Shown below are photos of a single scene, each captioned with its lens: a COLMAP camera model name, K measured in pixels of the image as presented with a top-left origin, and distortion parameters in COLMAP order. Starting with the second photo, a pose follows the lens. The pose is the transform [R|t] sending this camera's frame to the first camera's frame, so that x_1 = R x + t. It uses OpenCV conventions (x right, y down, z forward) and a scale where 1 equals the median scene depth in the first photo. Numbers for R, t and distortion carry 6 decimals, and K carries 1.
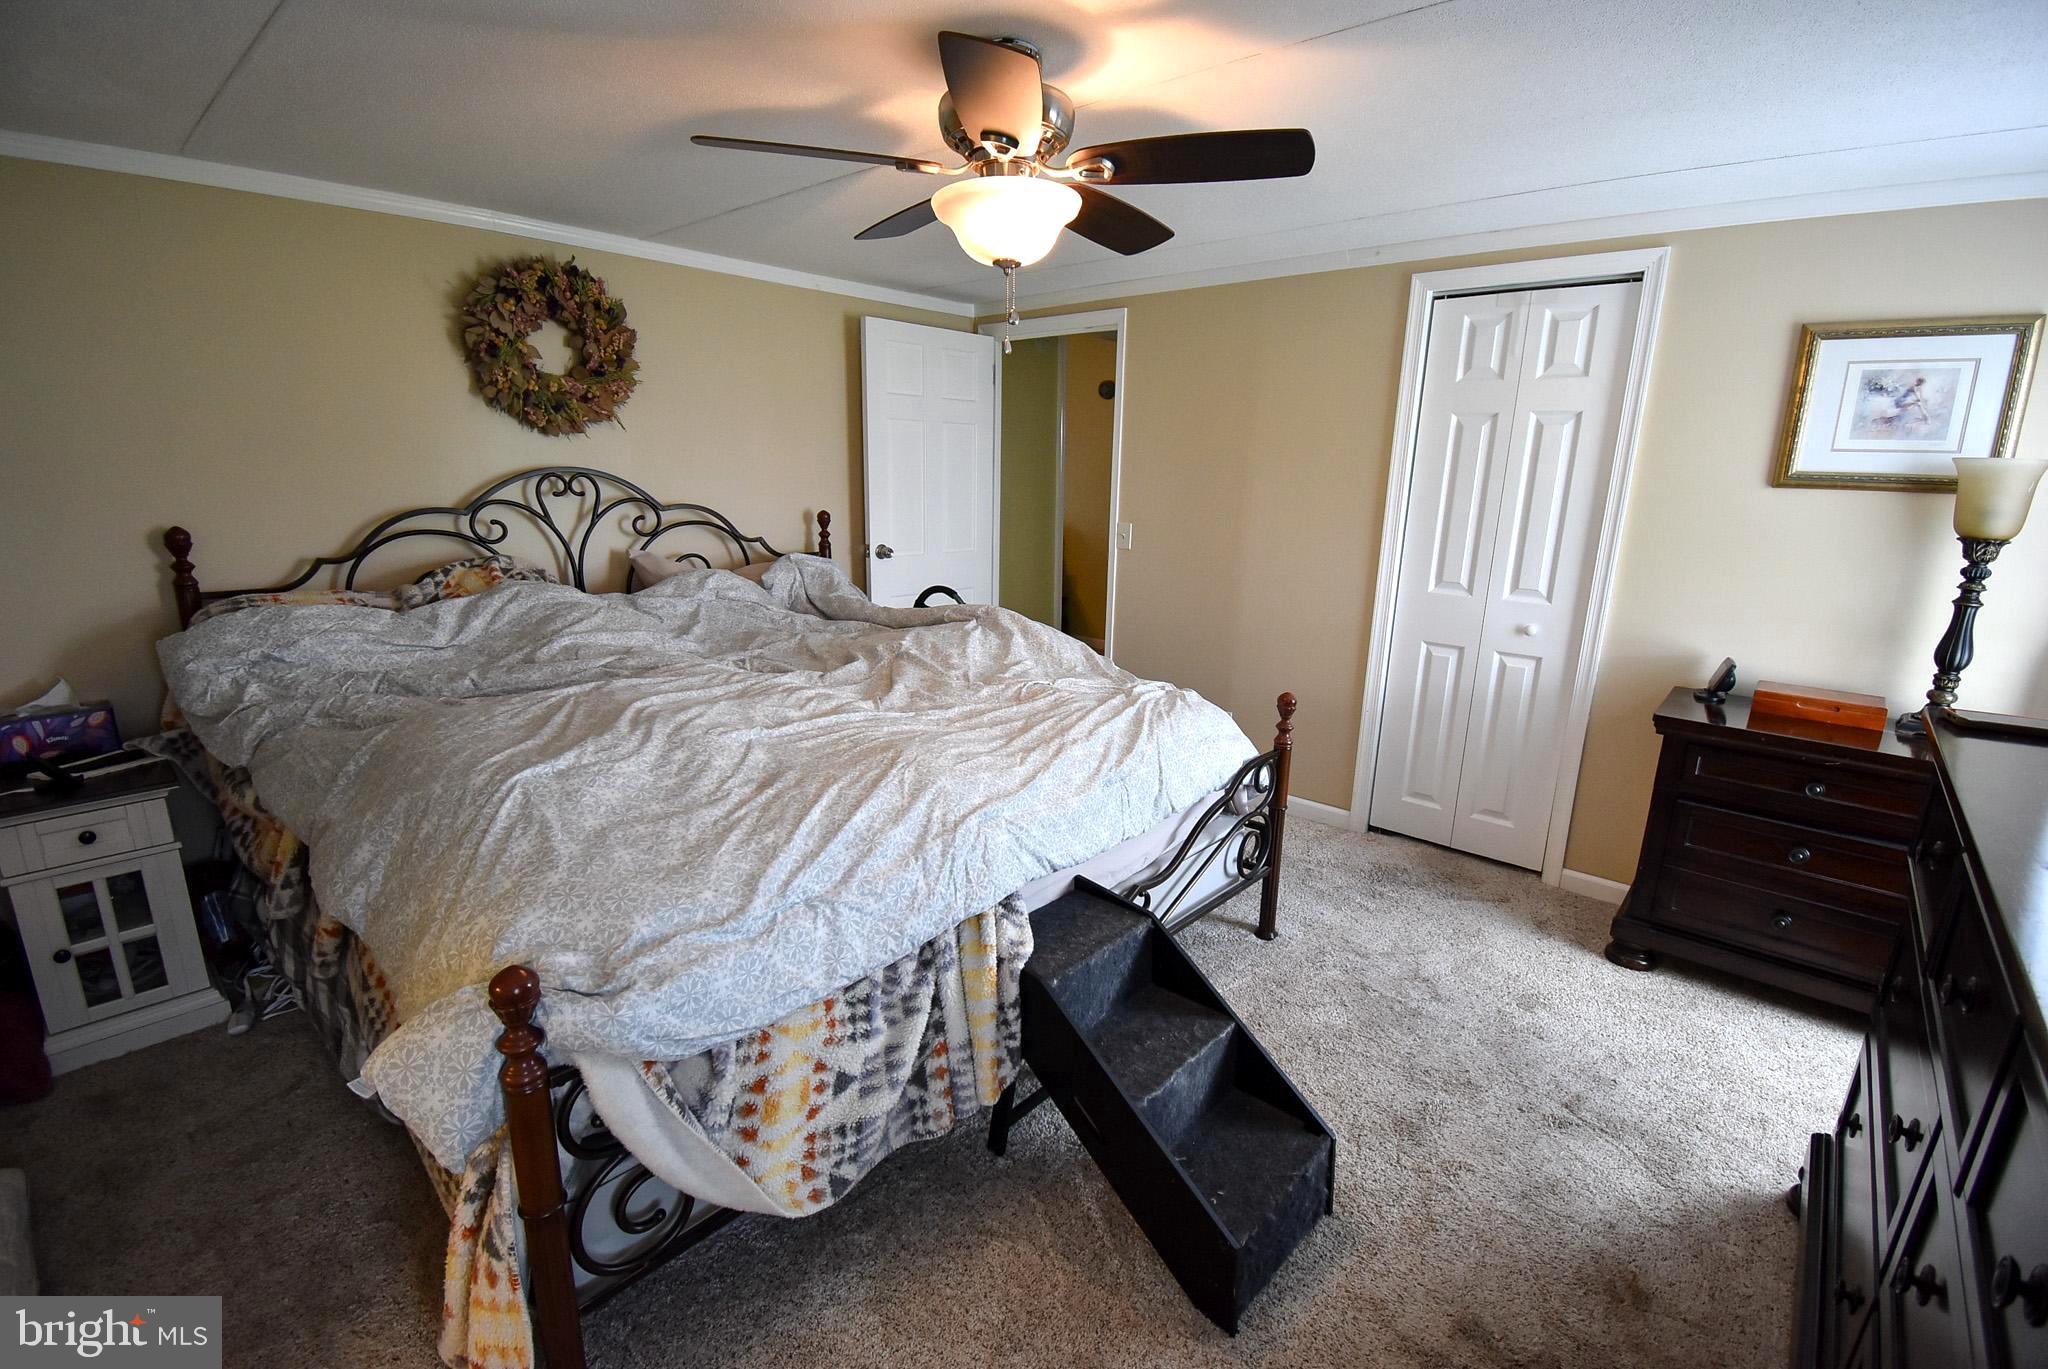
lens RADIAL K [[919.3, 0, 1024.0], [0, 919.3, 682.4], [0, 0, 1]] dist [0.002587, -0.013011]
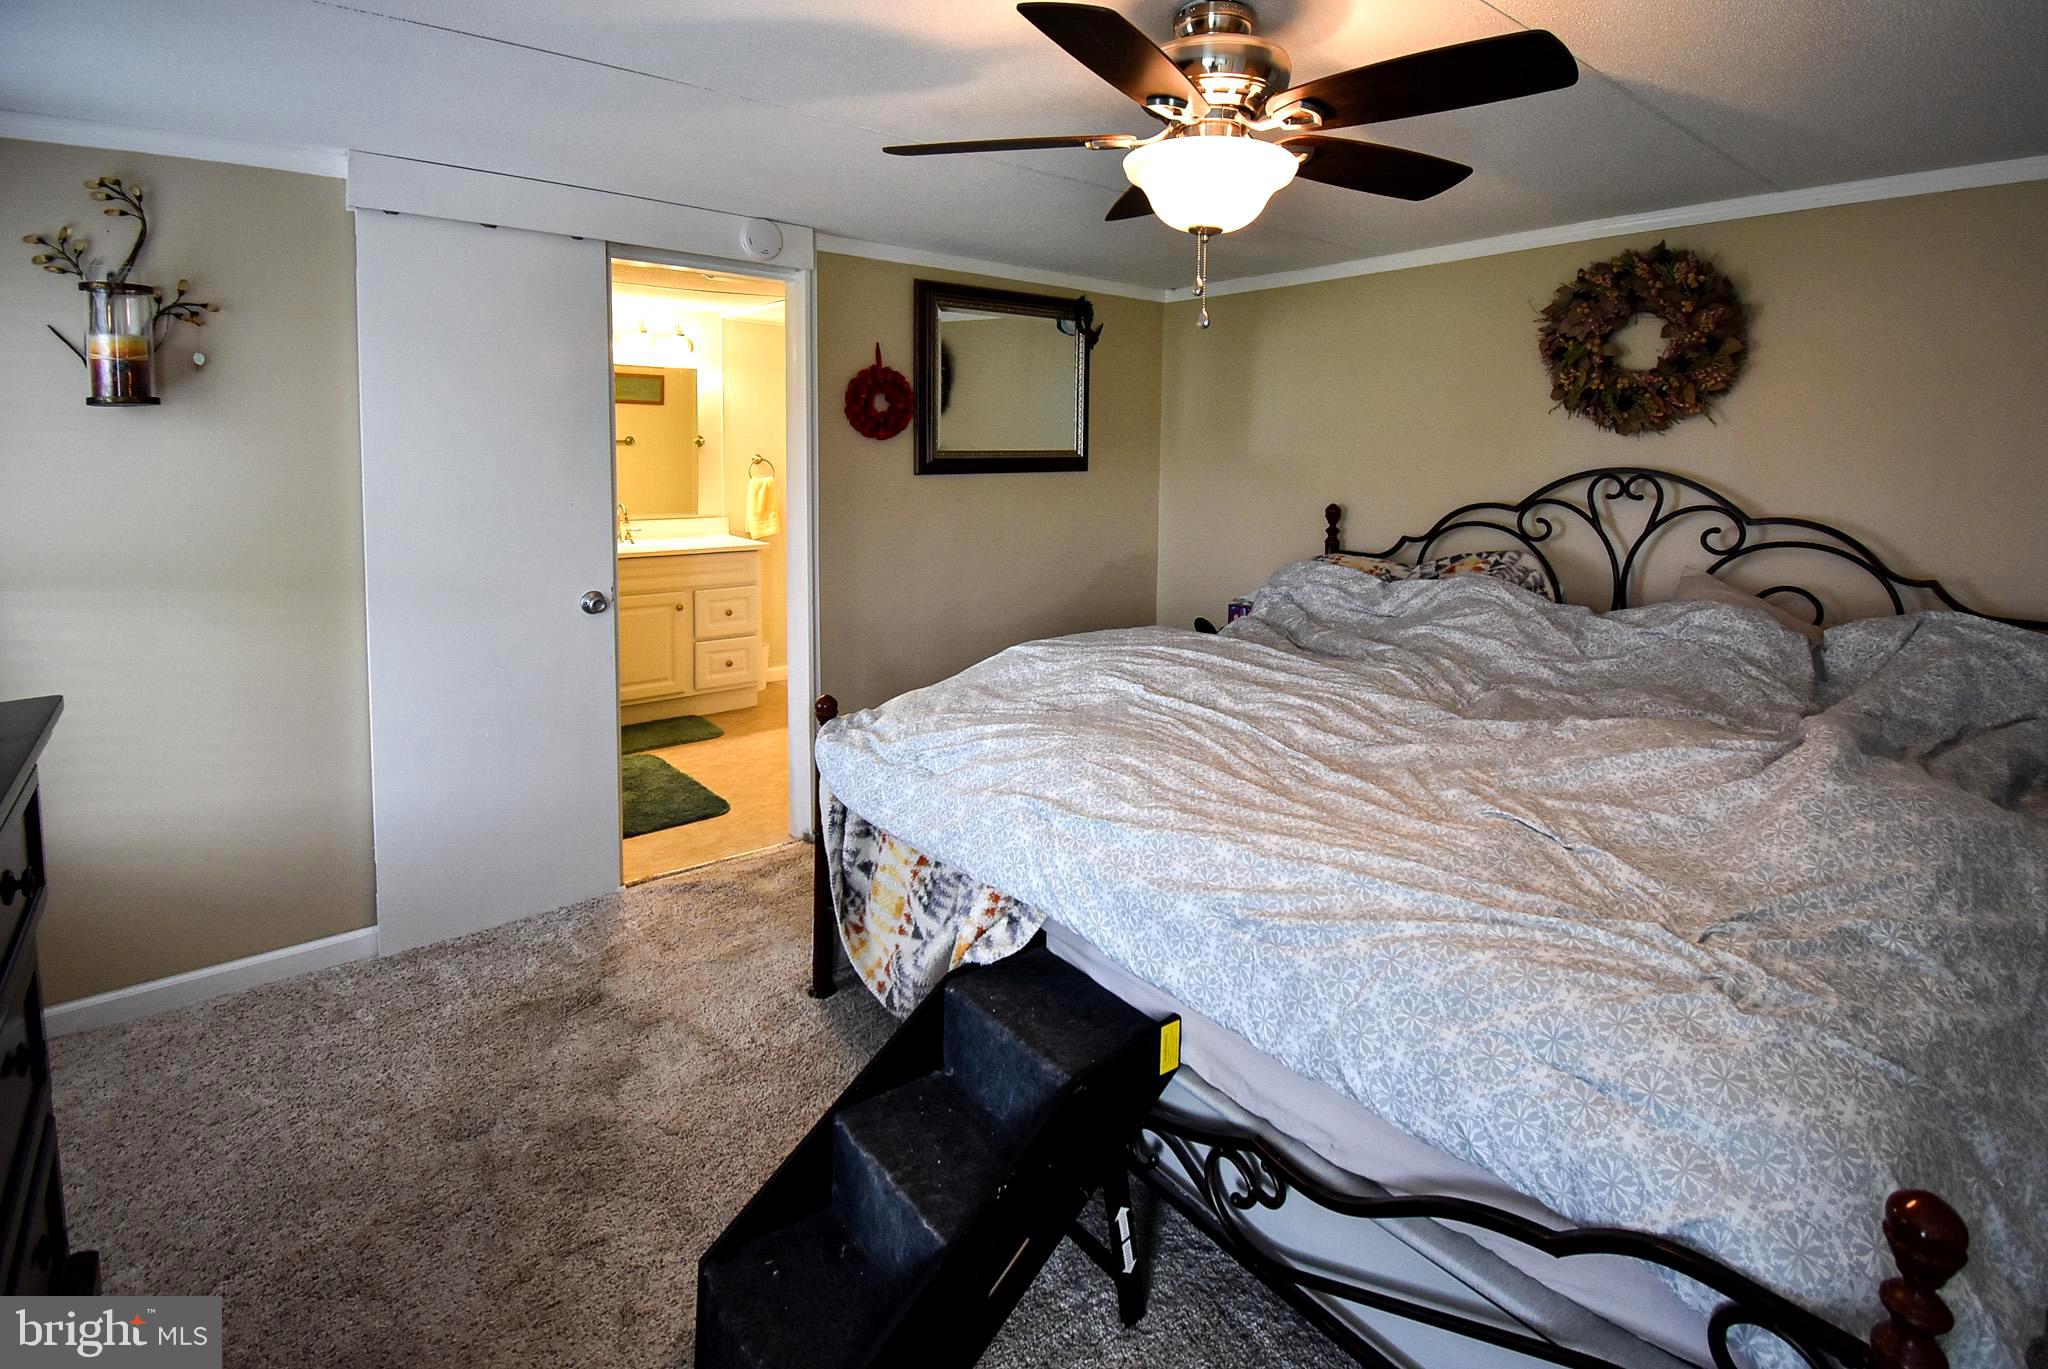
lens RADIAL K [[919.3, 0, 1024.0], [0, 919.3, 682.4], [0, 0, 1]] dist [0.002587, -0.013011]
pose [[-0.178027, 0.218489, -0.959463, 0.574918], [-0.232858, 0.937991, 0.256806, -0.132262], [0.956077, 0.269137, -0.116111, 0.605317]]
